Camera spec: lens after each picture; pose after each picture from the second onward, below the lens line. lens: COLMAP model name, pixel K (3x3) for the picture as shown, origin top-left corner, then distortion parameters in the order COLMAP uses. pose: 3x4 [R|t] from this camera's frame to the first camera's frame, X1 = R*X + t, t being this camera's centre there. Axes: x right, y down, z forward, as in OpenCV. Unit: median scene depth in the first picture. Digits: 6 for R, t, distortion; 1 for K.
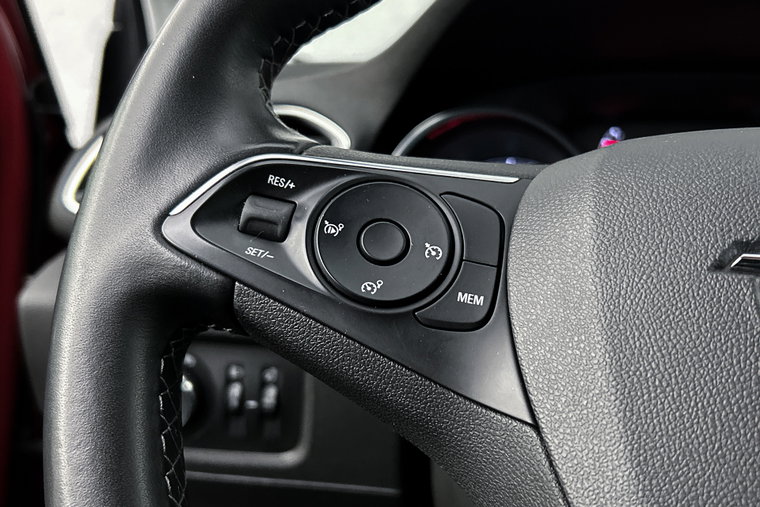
lens RADIAL K [[861.3, 0, 381.5], [0, 861.3, 254.9], [0, 0, 1]] dist [0.023556, 0.000000]
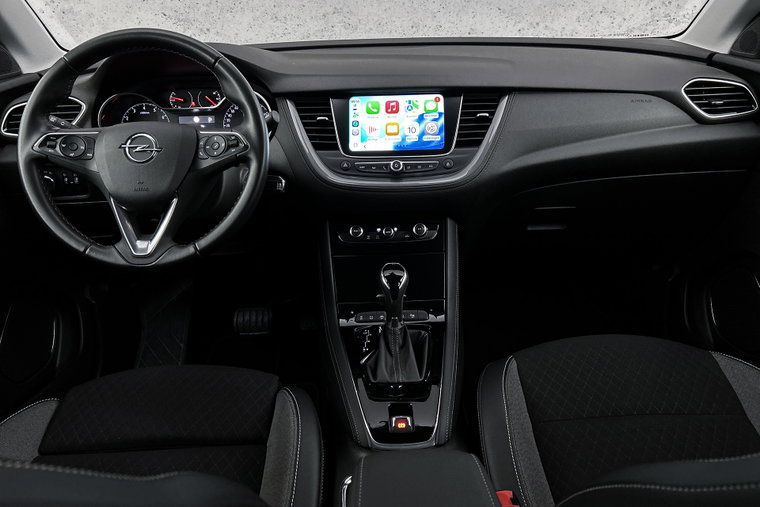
lens RADIAL K [[559.6, 0, 385.4], [0, 559.6, 263.4], [0, 0, 1]] dist [0.052867, -0.050857]
pose [[0.957818, -0.151958, 0.243913, 1.022739], [0.076055, 0.952536, 0.294772, -0.243480], [-0.277129, -0.263787, 0.923913, -3.588880]]
